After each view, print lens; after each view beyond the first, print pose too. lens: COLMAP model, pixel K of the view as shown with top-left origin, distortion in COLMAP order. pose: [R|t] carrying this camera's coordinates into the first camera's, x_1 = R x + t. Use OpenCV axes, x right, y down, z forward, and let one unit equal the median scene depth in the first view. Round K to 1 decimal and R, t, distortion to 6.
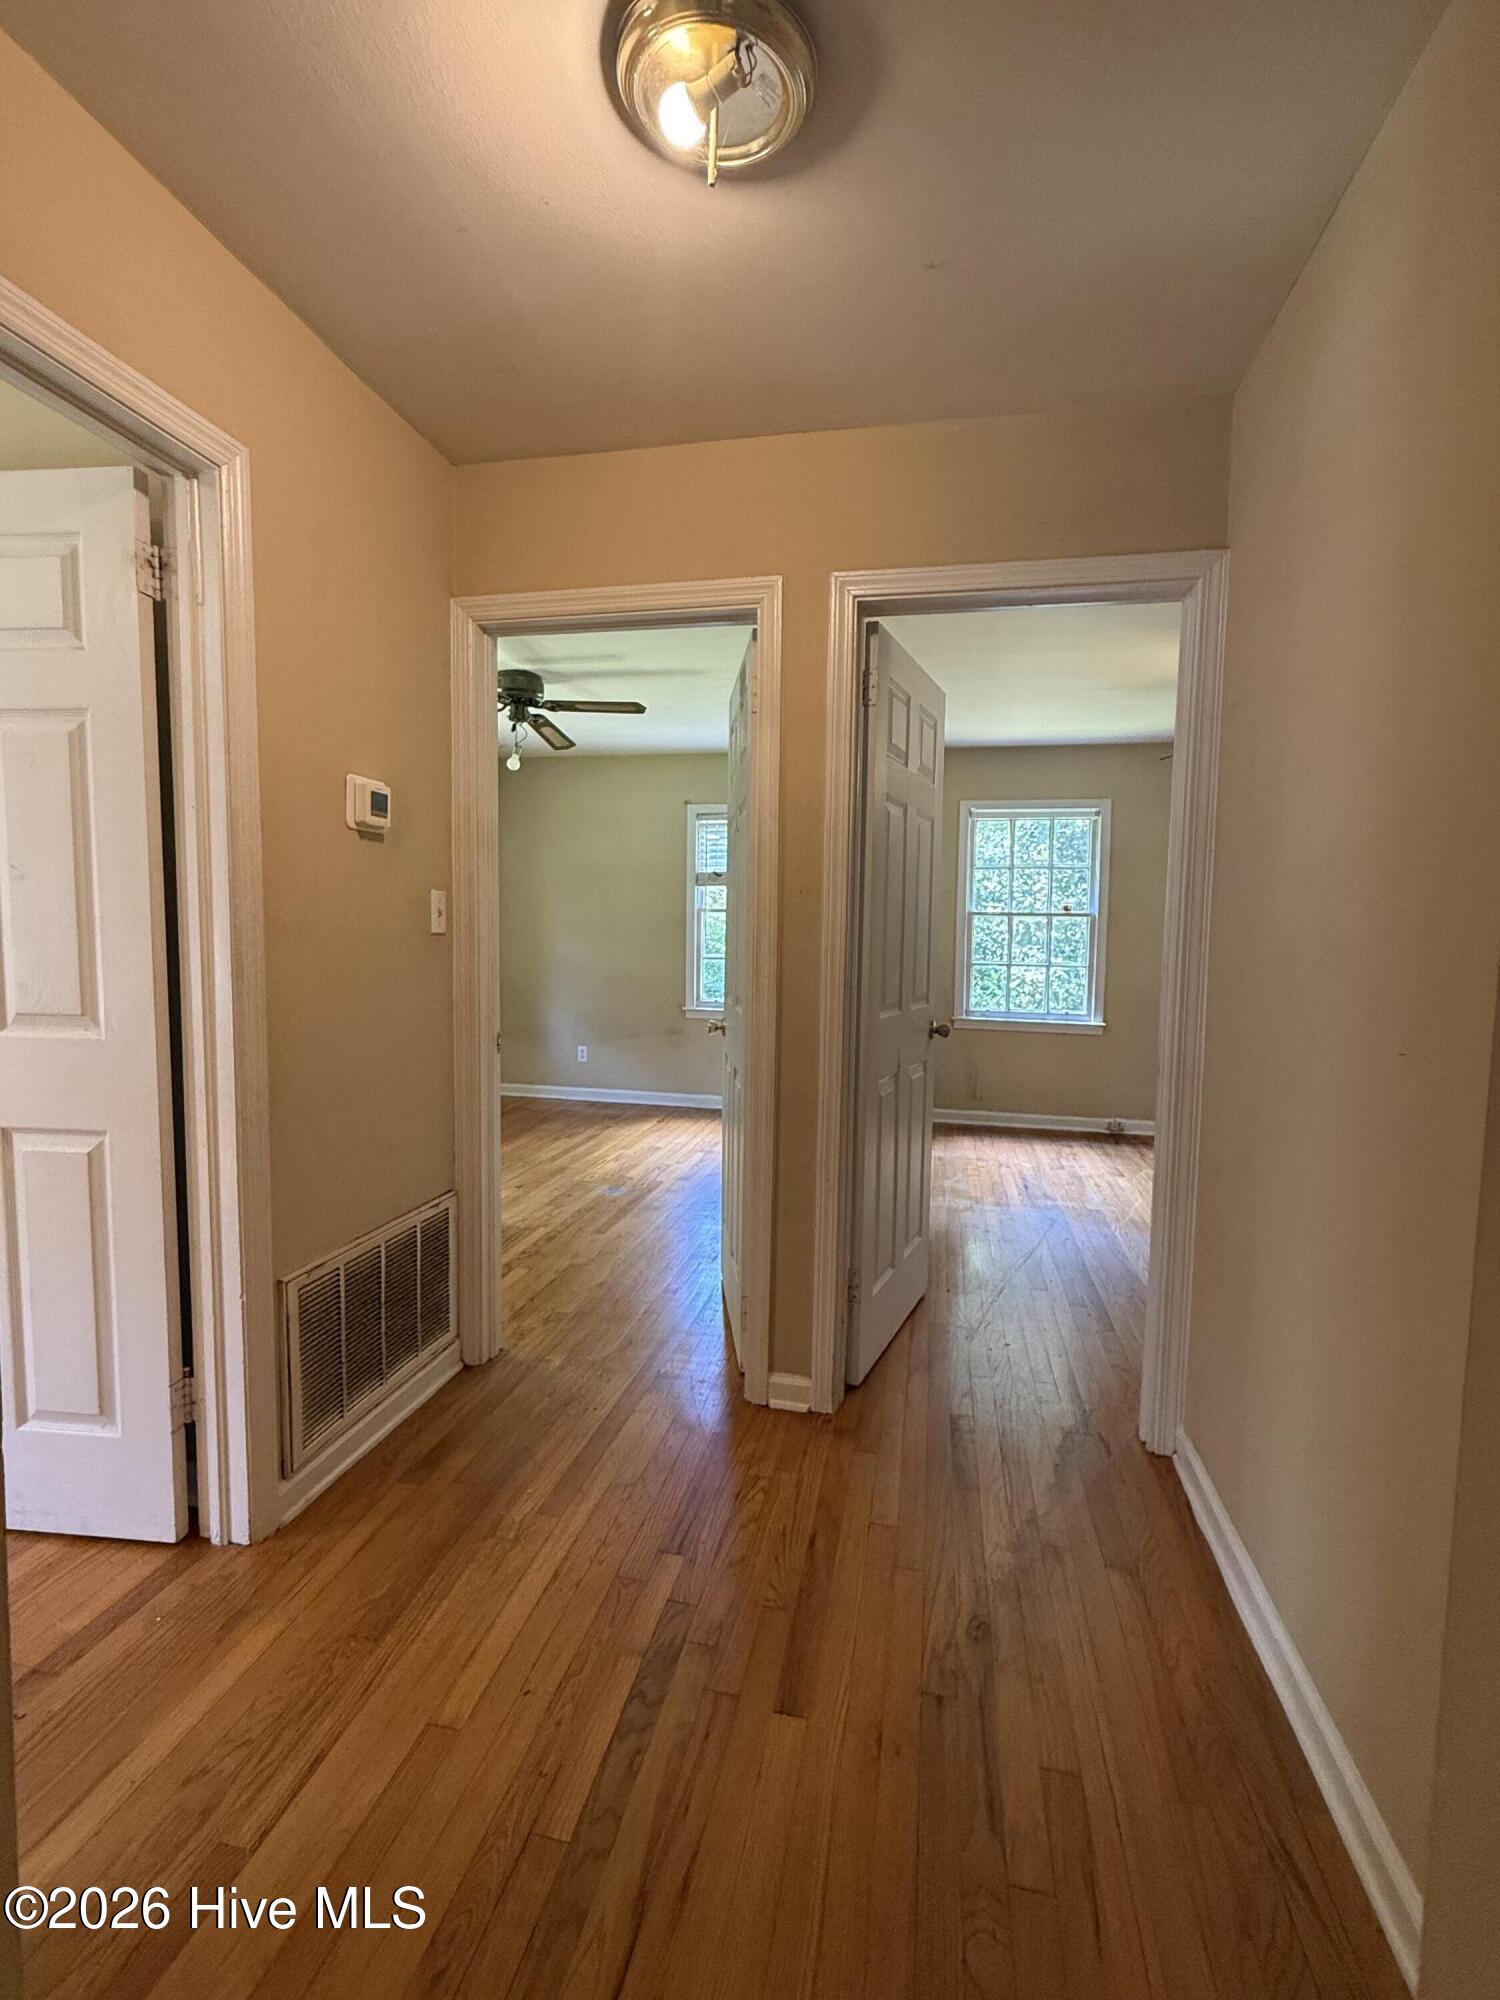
lens RADIAL K [[901.0, 0, 750.3], [0, 901.0, 997.2], [0, 0, 1]] dist [0.000608, -0.000148]
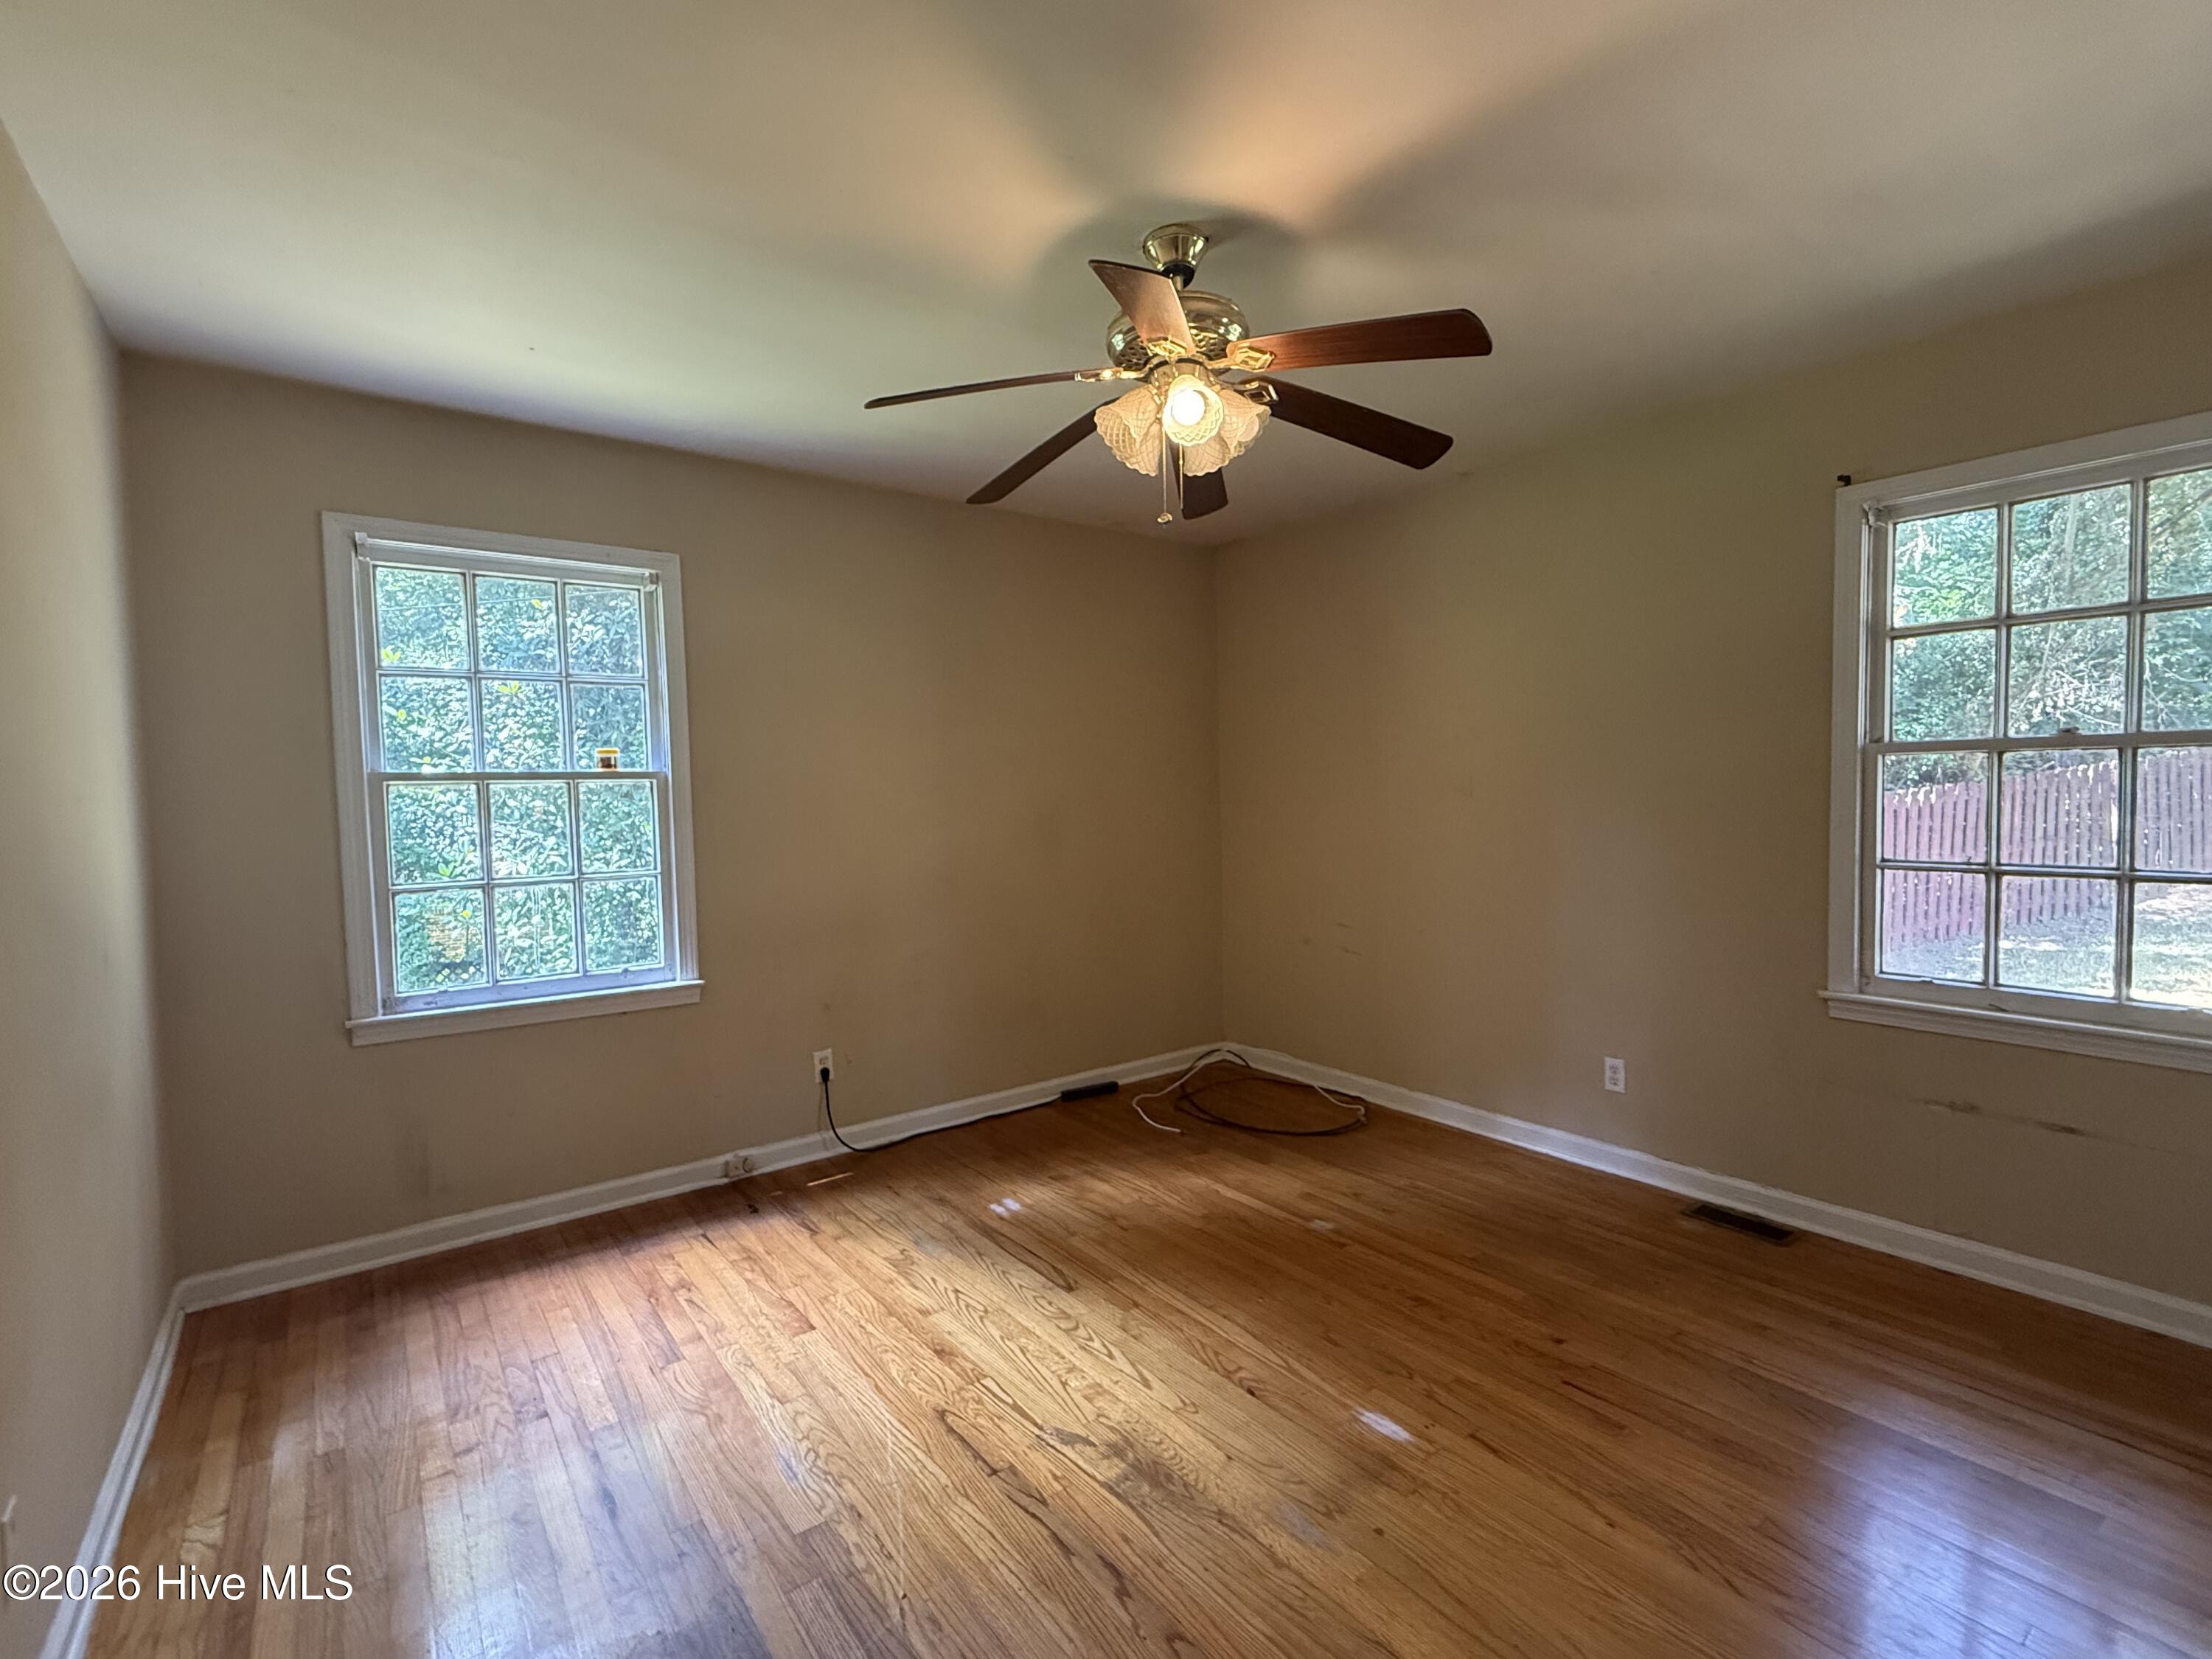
lens RADIAL K [[996.5, 0, 1105.8], [0, 996.5, 829.1], [0, 0, 1]] dist [0.000608, -0.000148]
pose [[0.654565, -0.061081, 0.753534, 0.112978], [0.087024, 0.996193, 0.005156, -0.040582], [-0.750980, 0.062201, 0.657388, 0.429852]]
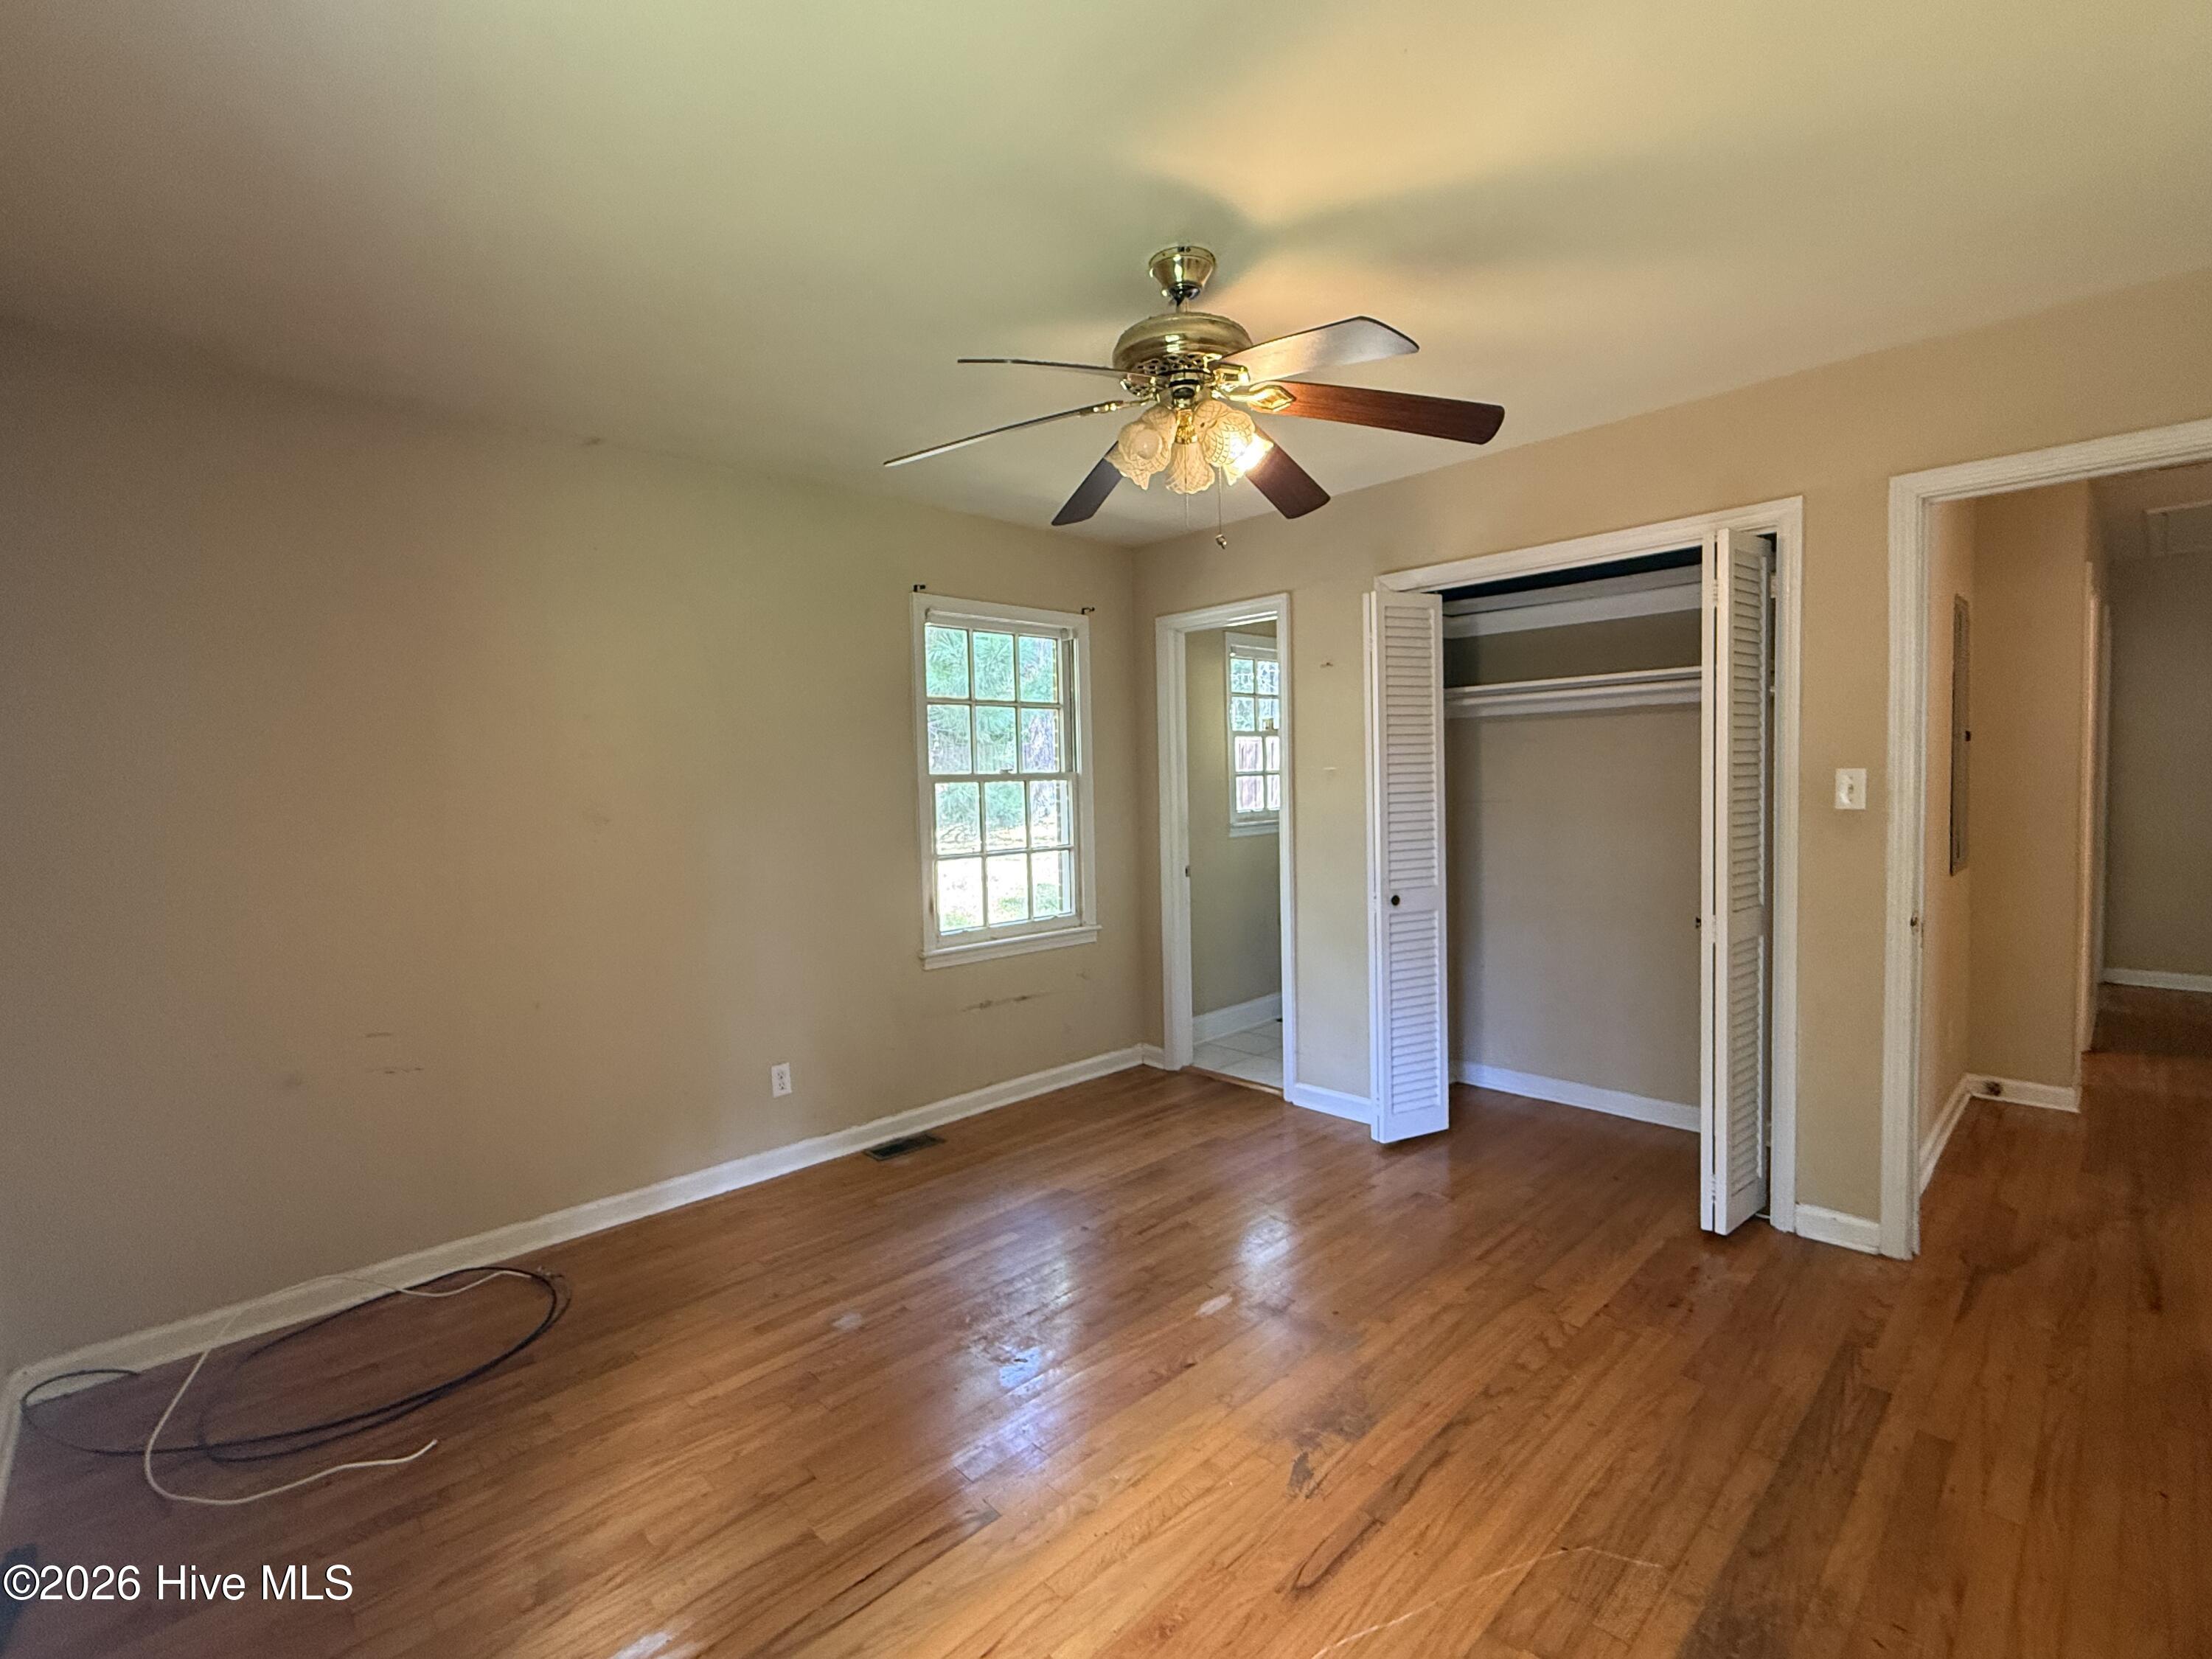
lens RADIAL K [[996.5, 0, 1112.9], [0, 996.5, 828.3], [0, 0, 1]] dist [0.000608, -0.000148]
pose [[-0.825632, -0.026749, 0.563574, 0.227018], [0.051457, 0.991143, 0.122425, -0.090571], [-0.561857, 0.130078, -0.816943, 0.985959]]
